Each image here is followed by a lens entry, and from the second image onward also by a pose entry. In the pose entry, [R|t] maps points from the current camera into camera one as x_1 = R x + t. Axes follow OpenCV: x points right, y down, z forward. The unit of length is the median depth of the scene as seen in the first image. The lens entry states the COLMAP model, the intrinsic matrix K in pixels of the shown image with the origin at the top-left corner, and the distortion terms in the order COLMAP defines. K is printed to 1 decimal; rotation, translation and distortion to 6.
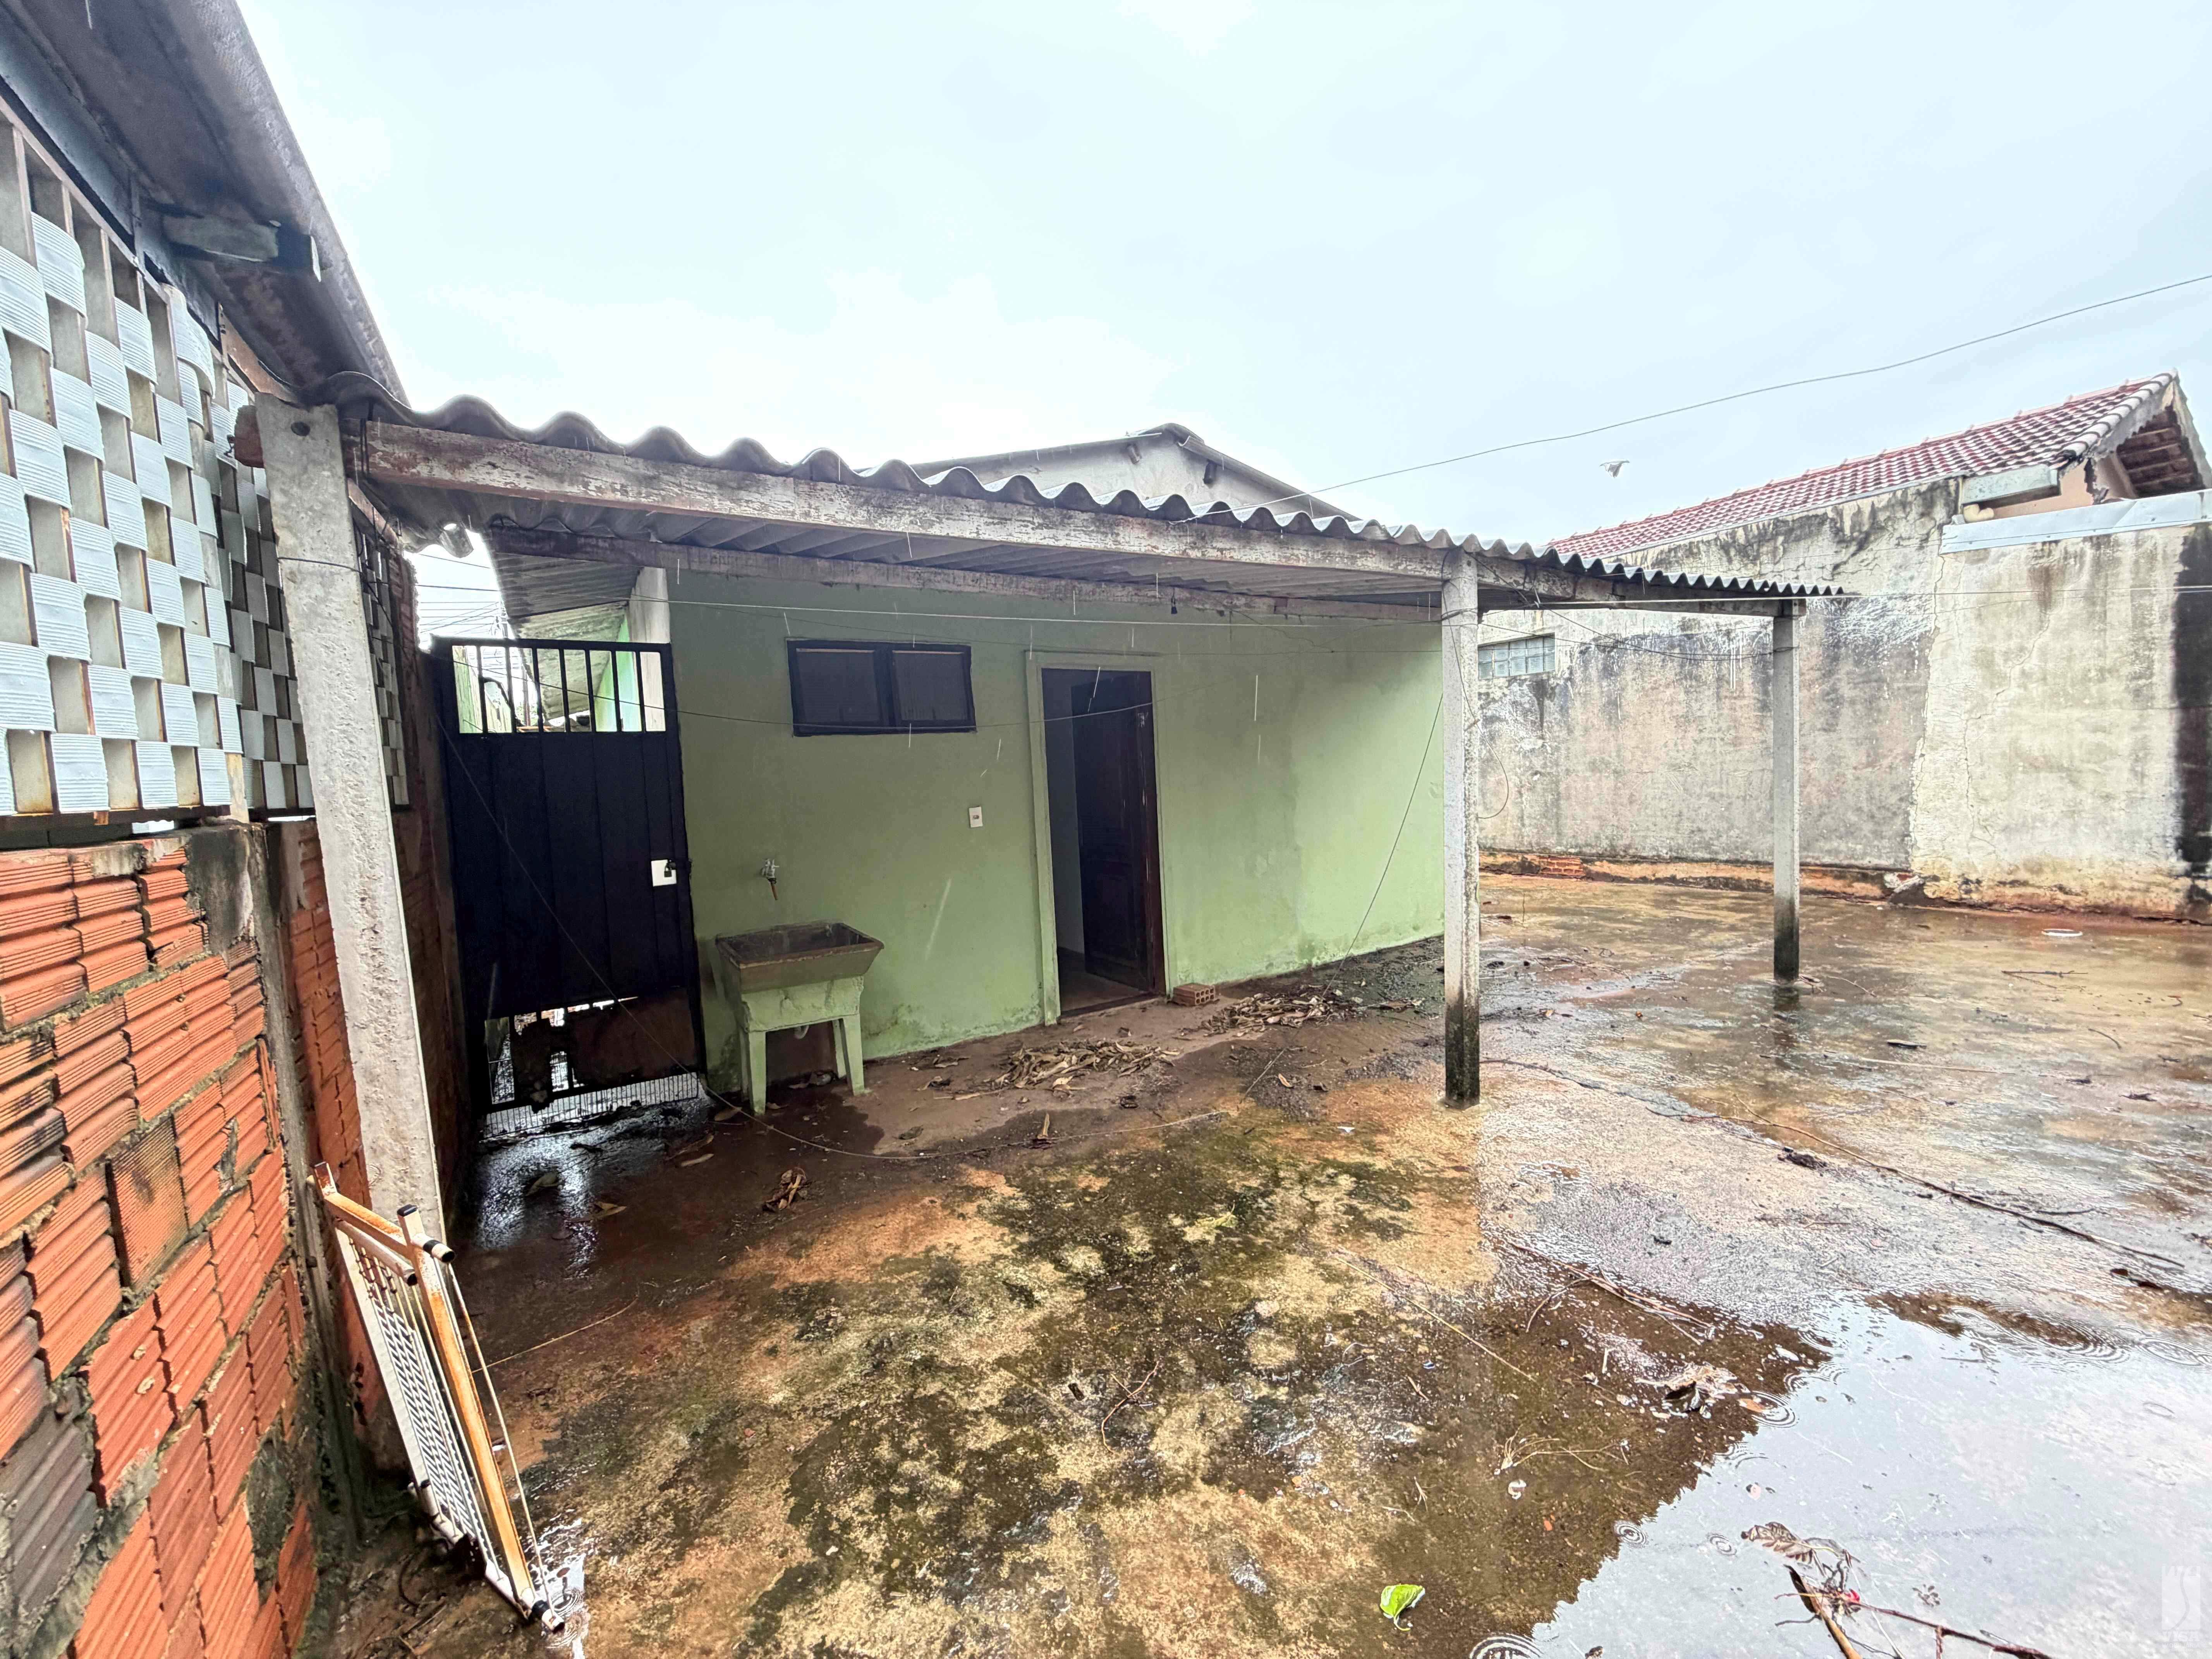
lens RADIAL K [[881.6, 0, 1104.9], [0, 881.6, 829.1], [0, 0, 1]] dist [-0.001280, -0.000021]
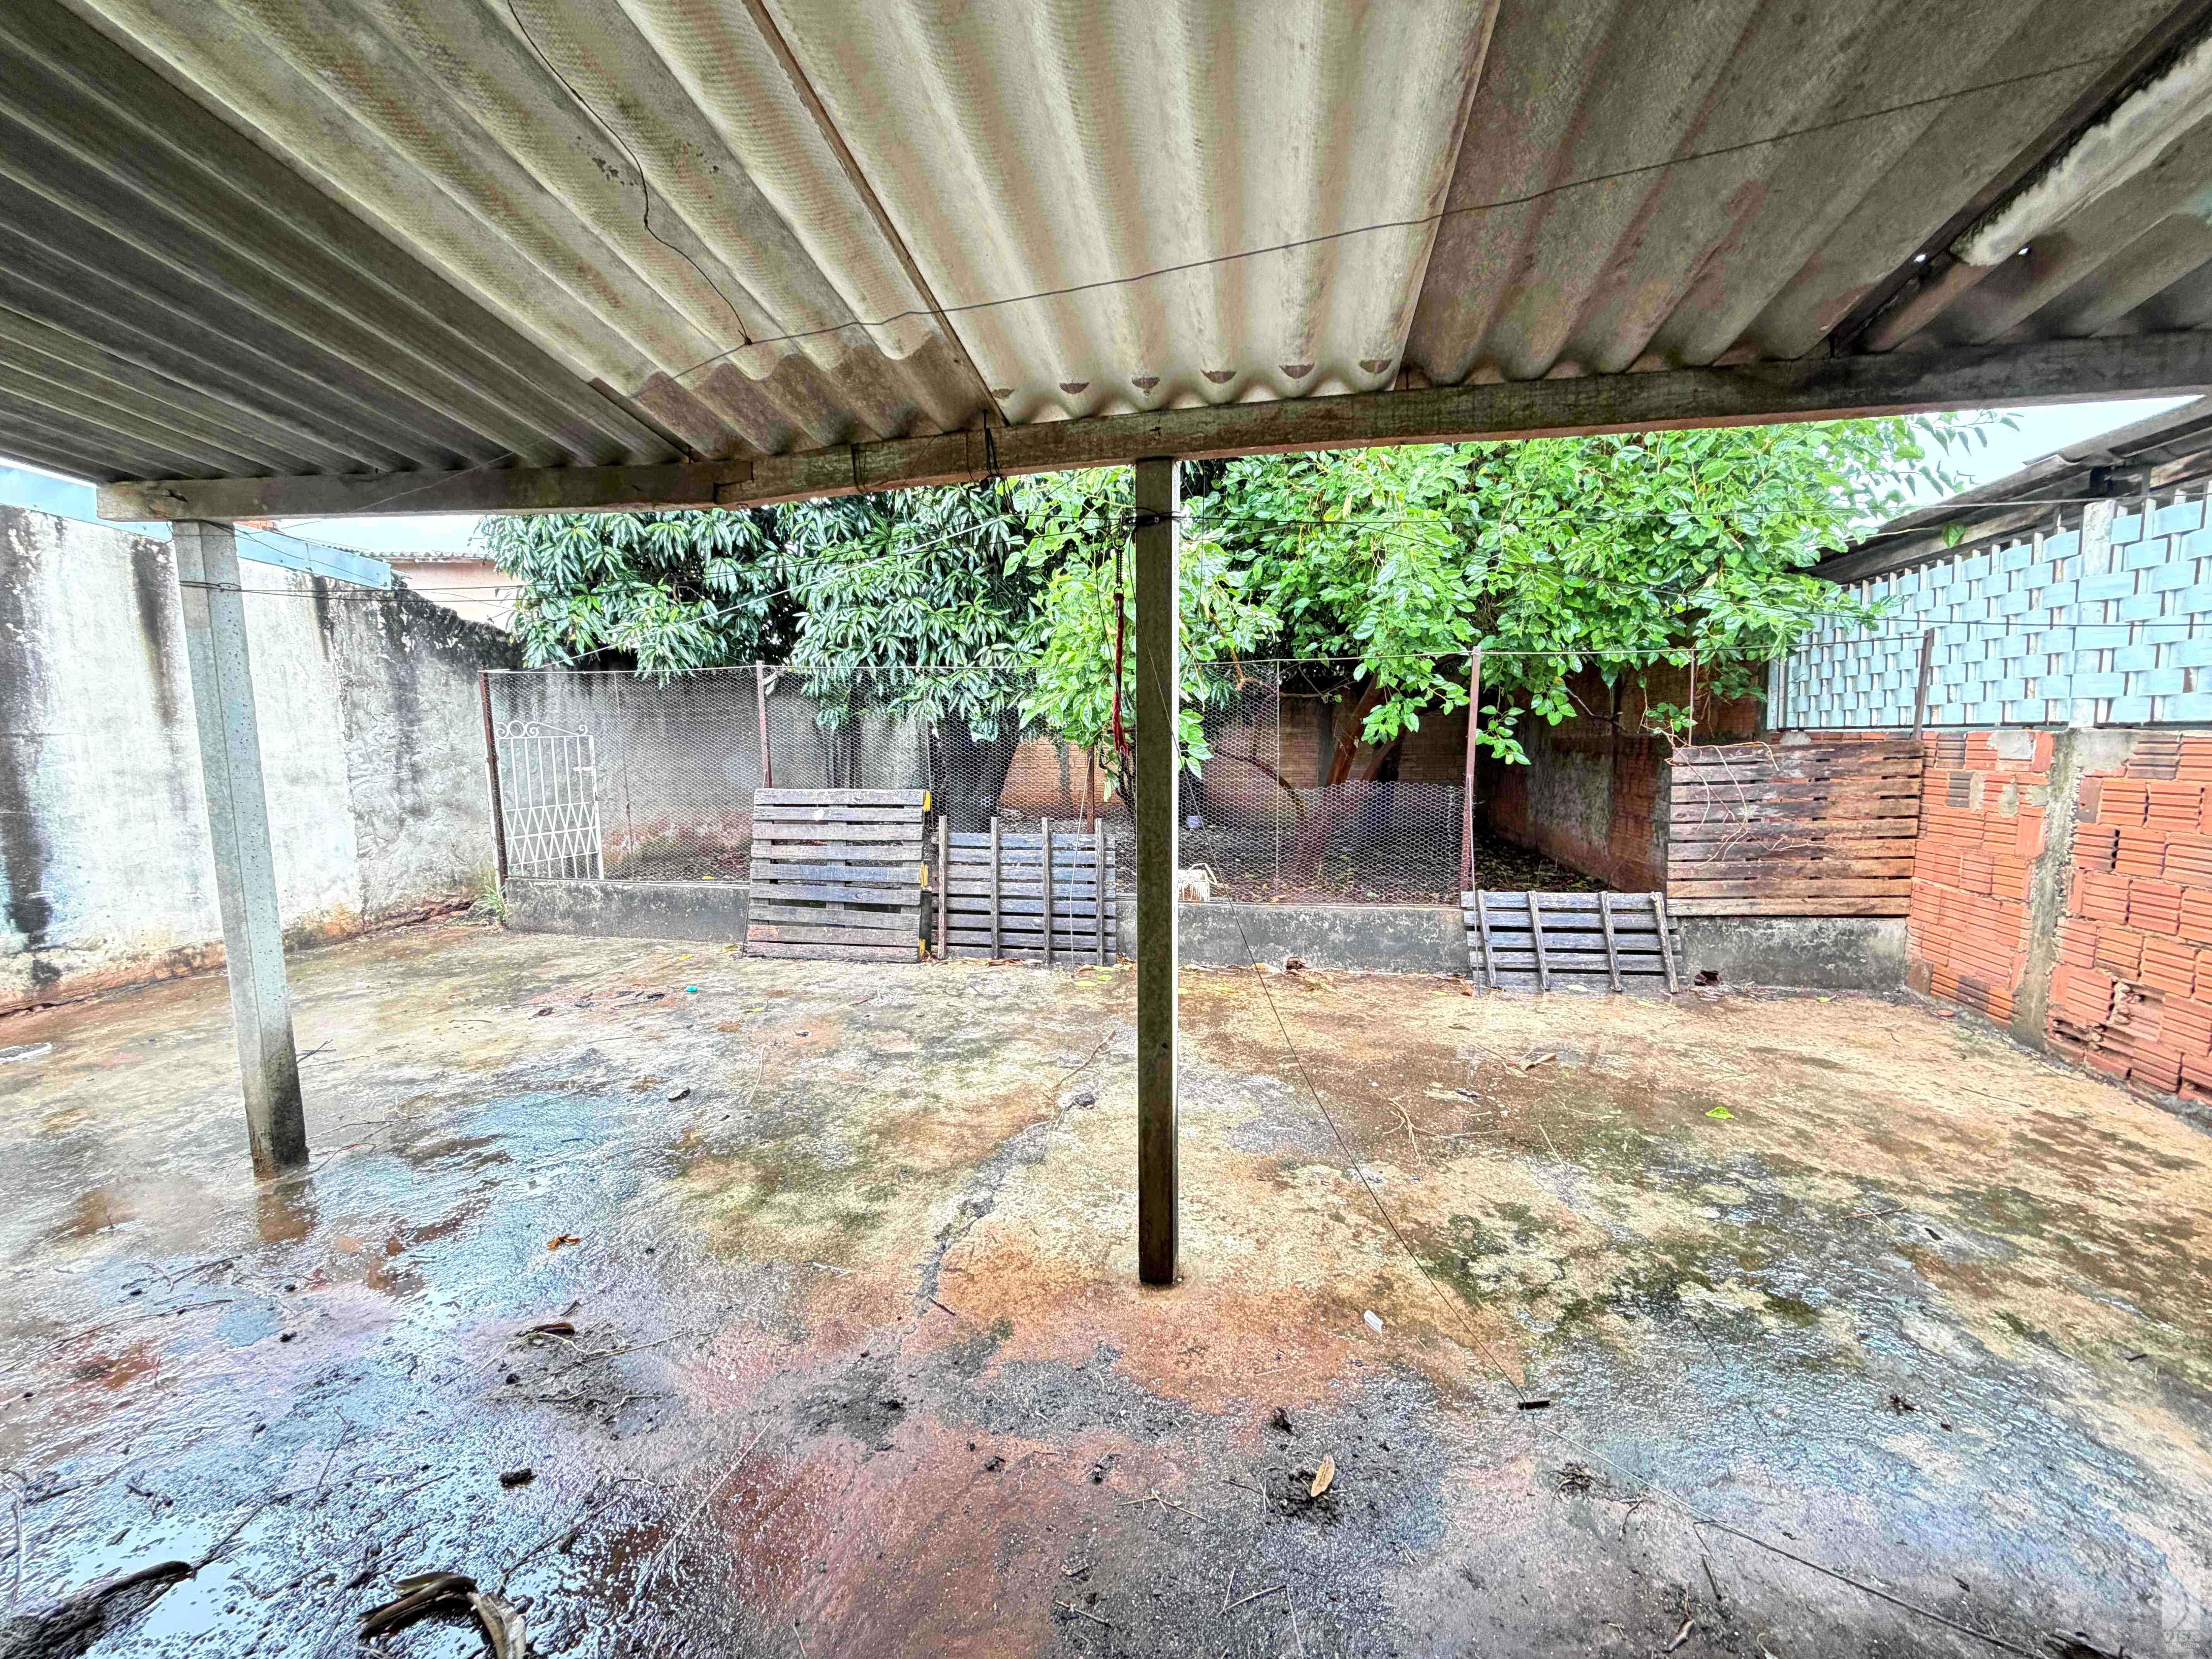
lens RADIAL K [[881.6, 0, 1107.2], [0, 881.6, 833.8], [0, 0, 1]] dist [-0.001280, -0.000021]
pose [[-0.735300, -0.019520, 0.677460, -0.004260], [0.094968, 0.986756, 0.131508, -0.134165], [-0.671055, 0.161035, -0.723708, 1.992364]]
